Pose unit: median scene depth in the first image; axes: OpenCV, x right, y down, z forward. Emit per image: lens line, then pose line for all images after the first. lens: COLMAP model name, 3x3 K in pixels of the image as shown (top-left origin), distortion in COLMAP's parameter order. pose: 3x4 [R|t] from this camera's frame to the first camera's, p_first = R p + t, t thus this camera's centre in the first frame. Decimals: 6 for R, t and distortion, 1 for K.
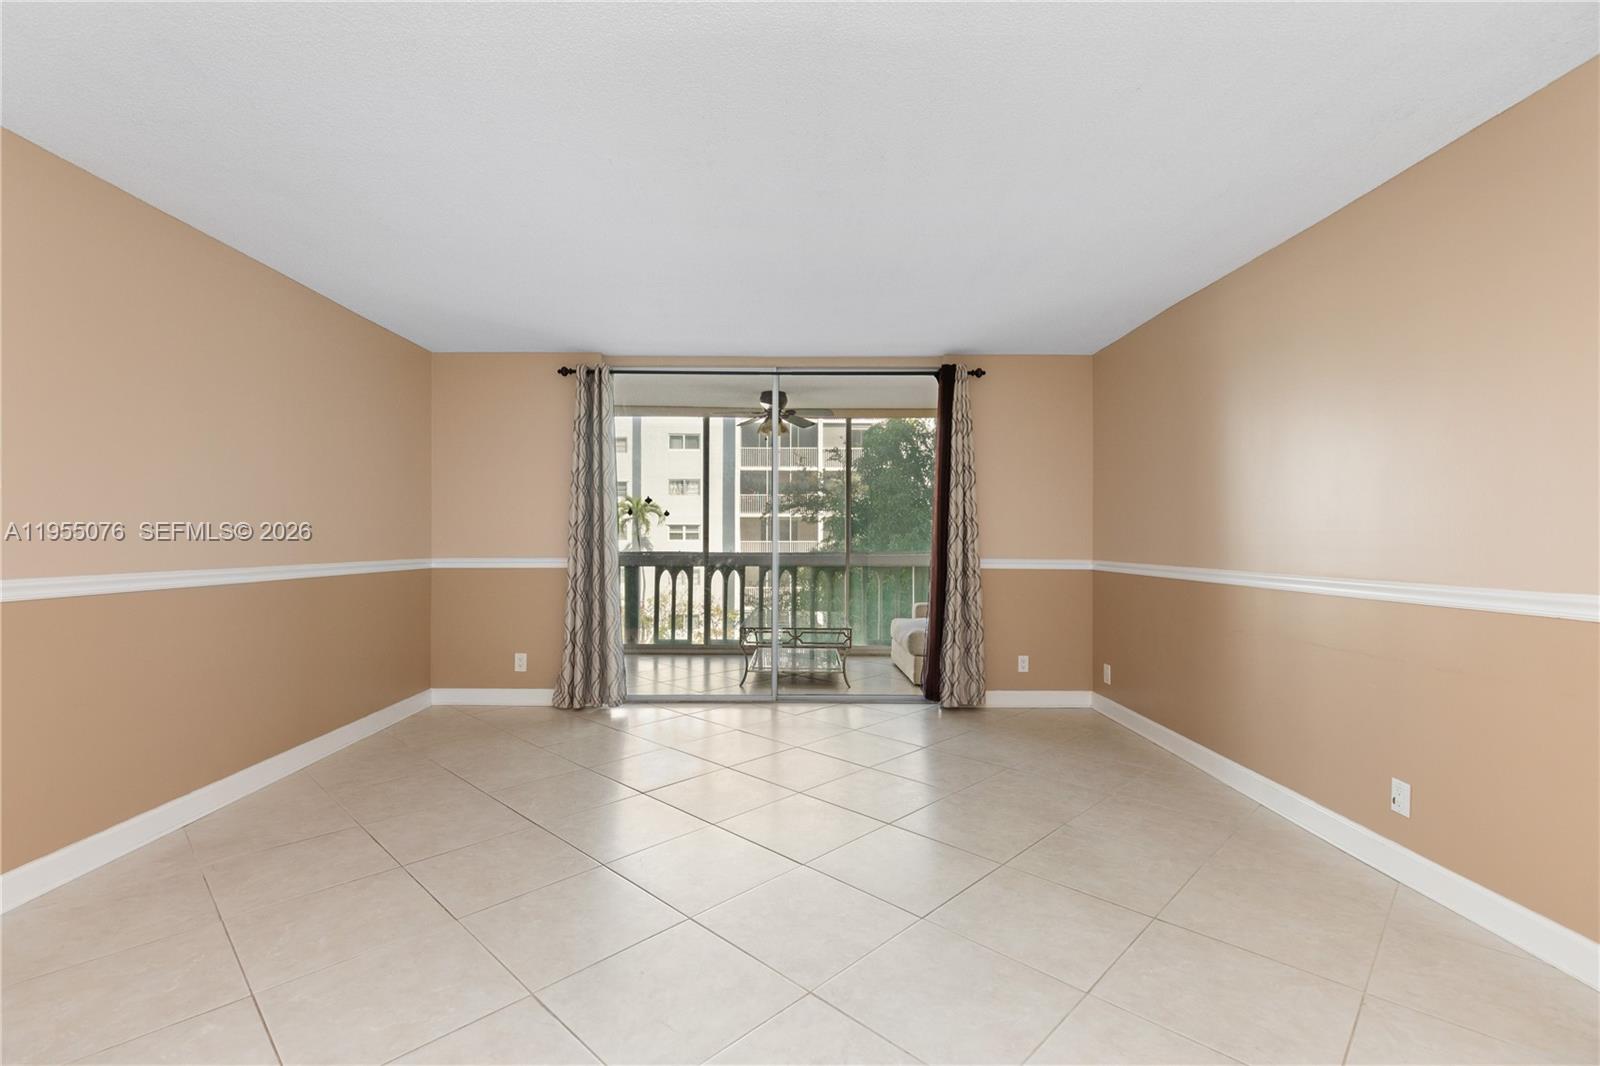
lens RADIAL K [[718.4, 0, 803.7], [0, 718.4, 534.0], [0, 0, 1]] dist [0.007120, -0.002803]
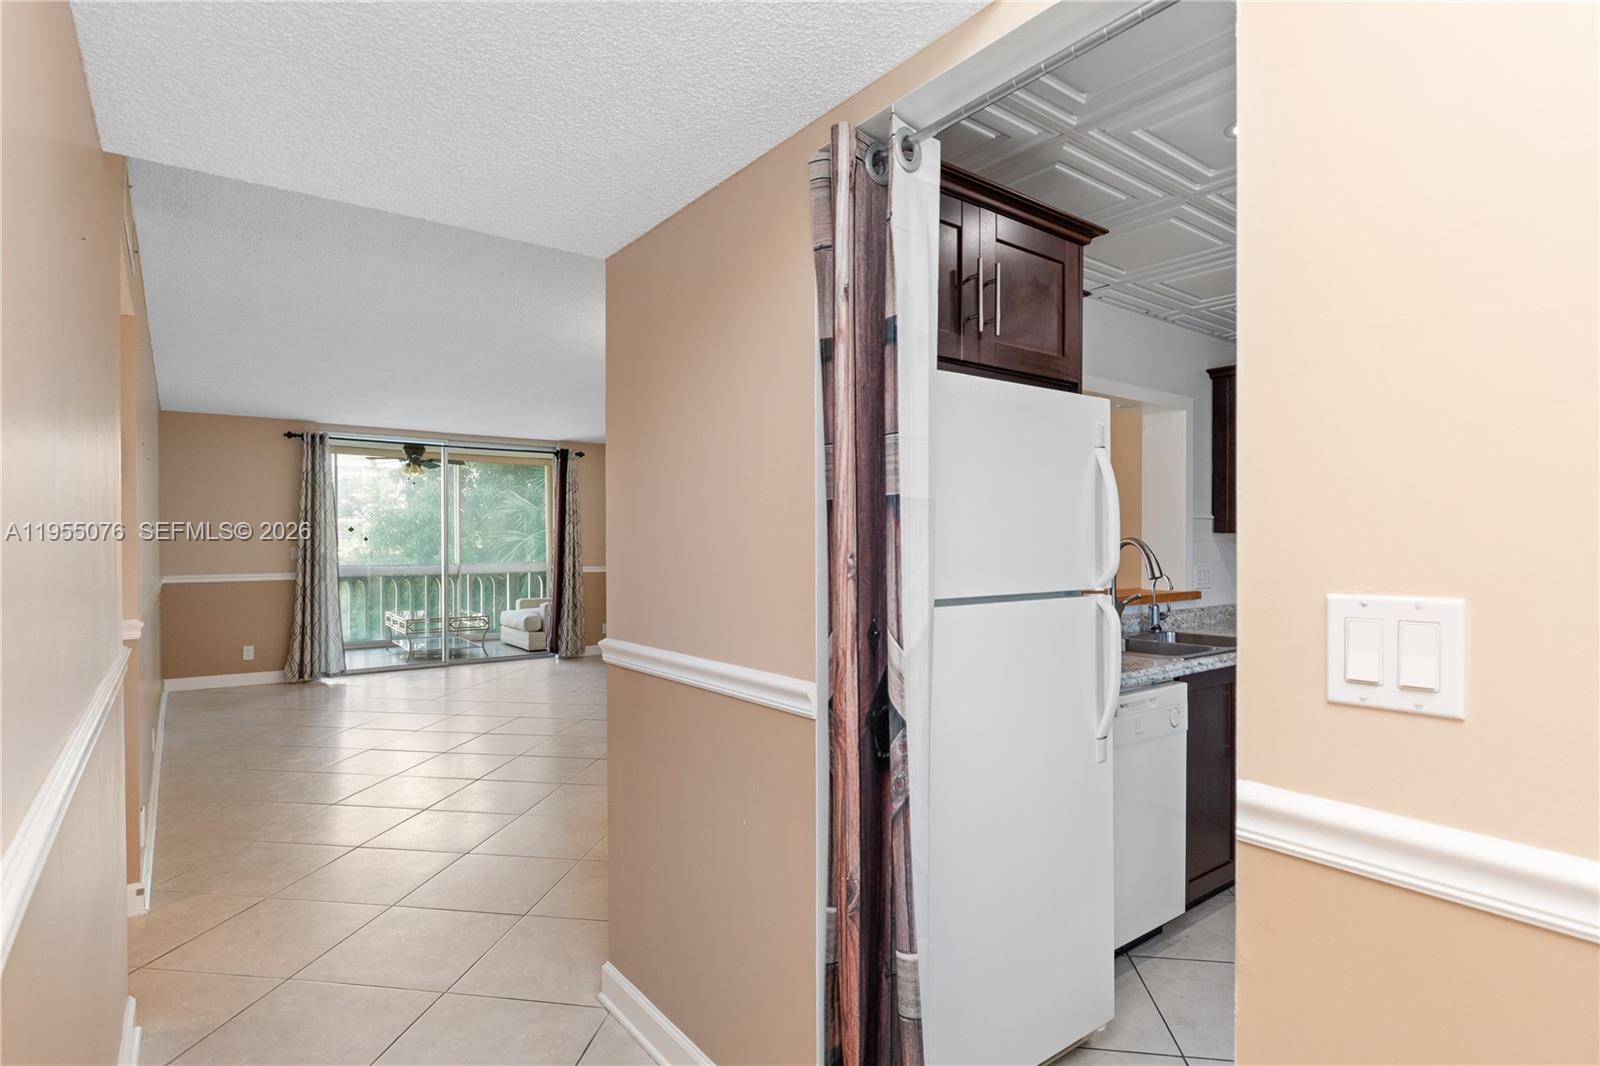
lens RADIAL K [[820.7, 0, 787.9], [0, 820.7, 538.2], [0, 0, 1]] dist [-0.029751, -0.000186]
pose [[0.802834, -0.001882, 0.596200, -0.487579], [-0.000433, 0.999993, 0.003741, -0.037179], [-0.596203, -0.003262, 0.802827, -0.782682]]
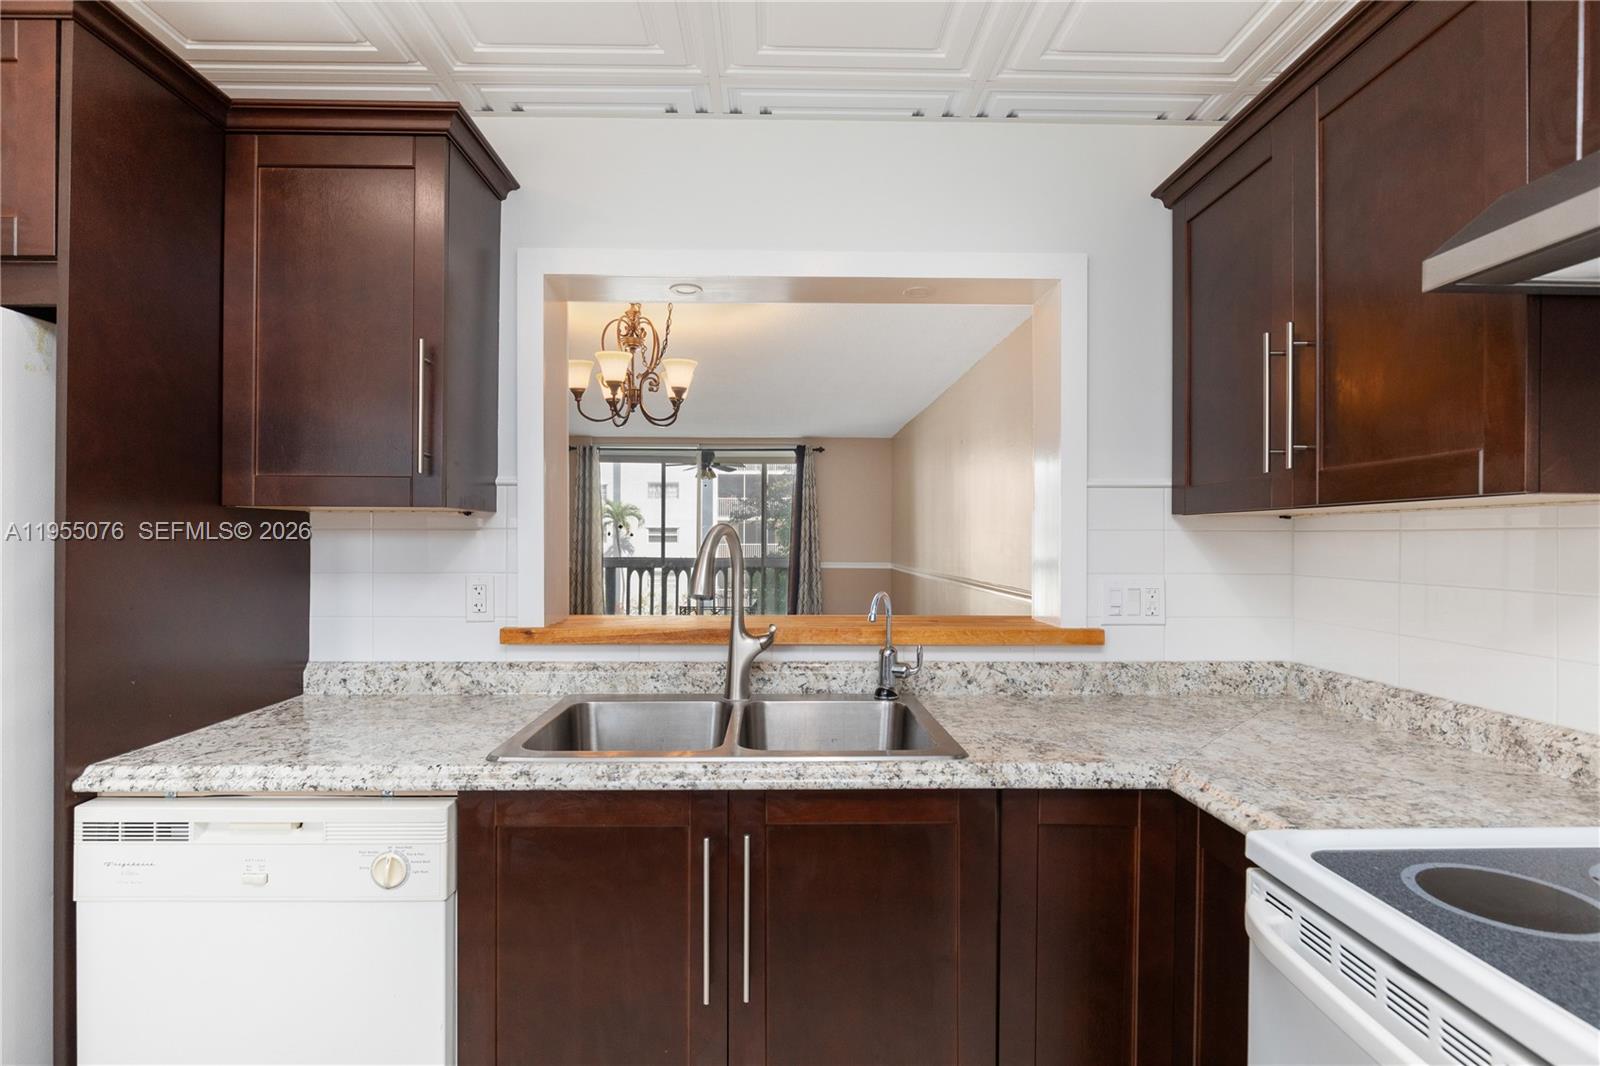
lens RADIAL K [[778.1, 0, 798.3], [0, 778.1, 526.3], [0, 0, 1]] dist [-0.005773, -0.000419]
pose [[0.999998, -0.002147, -0.000363, 0.188651], [0.002143, 0.999954, -0.009375, -0.030627], [0.000383, 0.009374, 0.999956, -0.767196]]
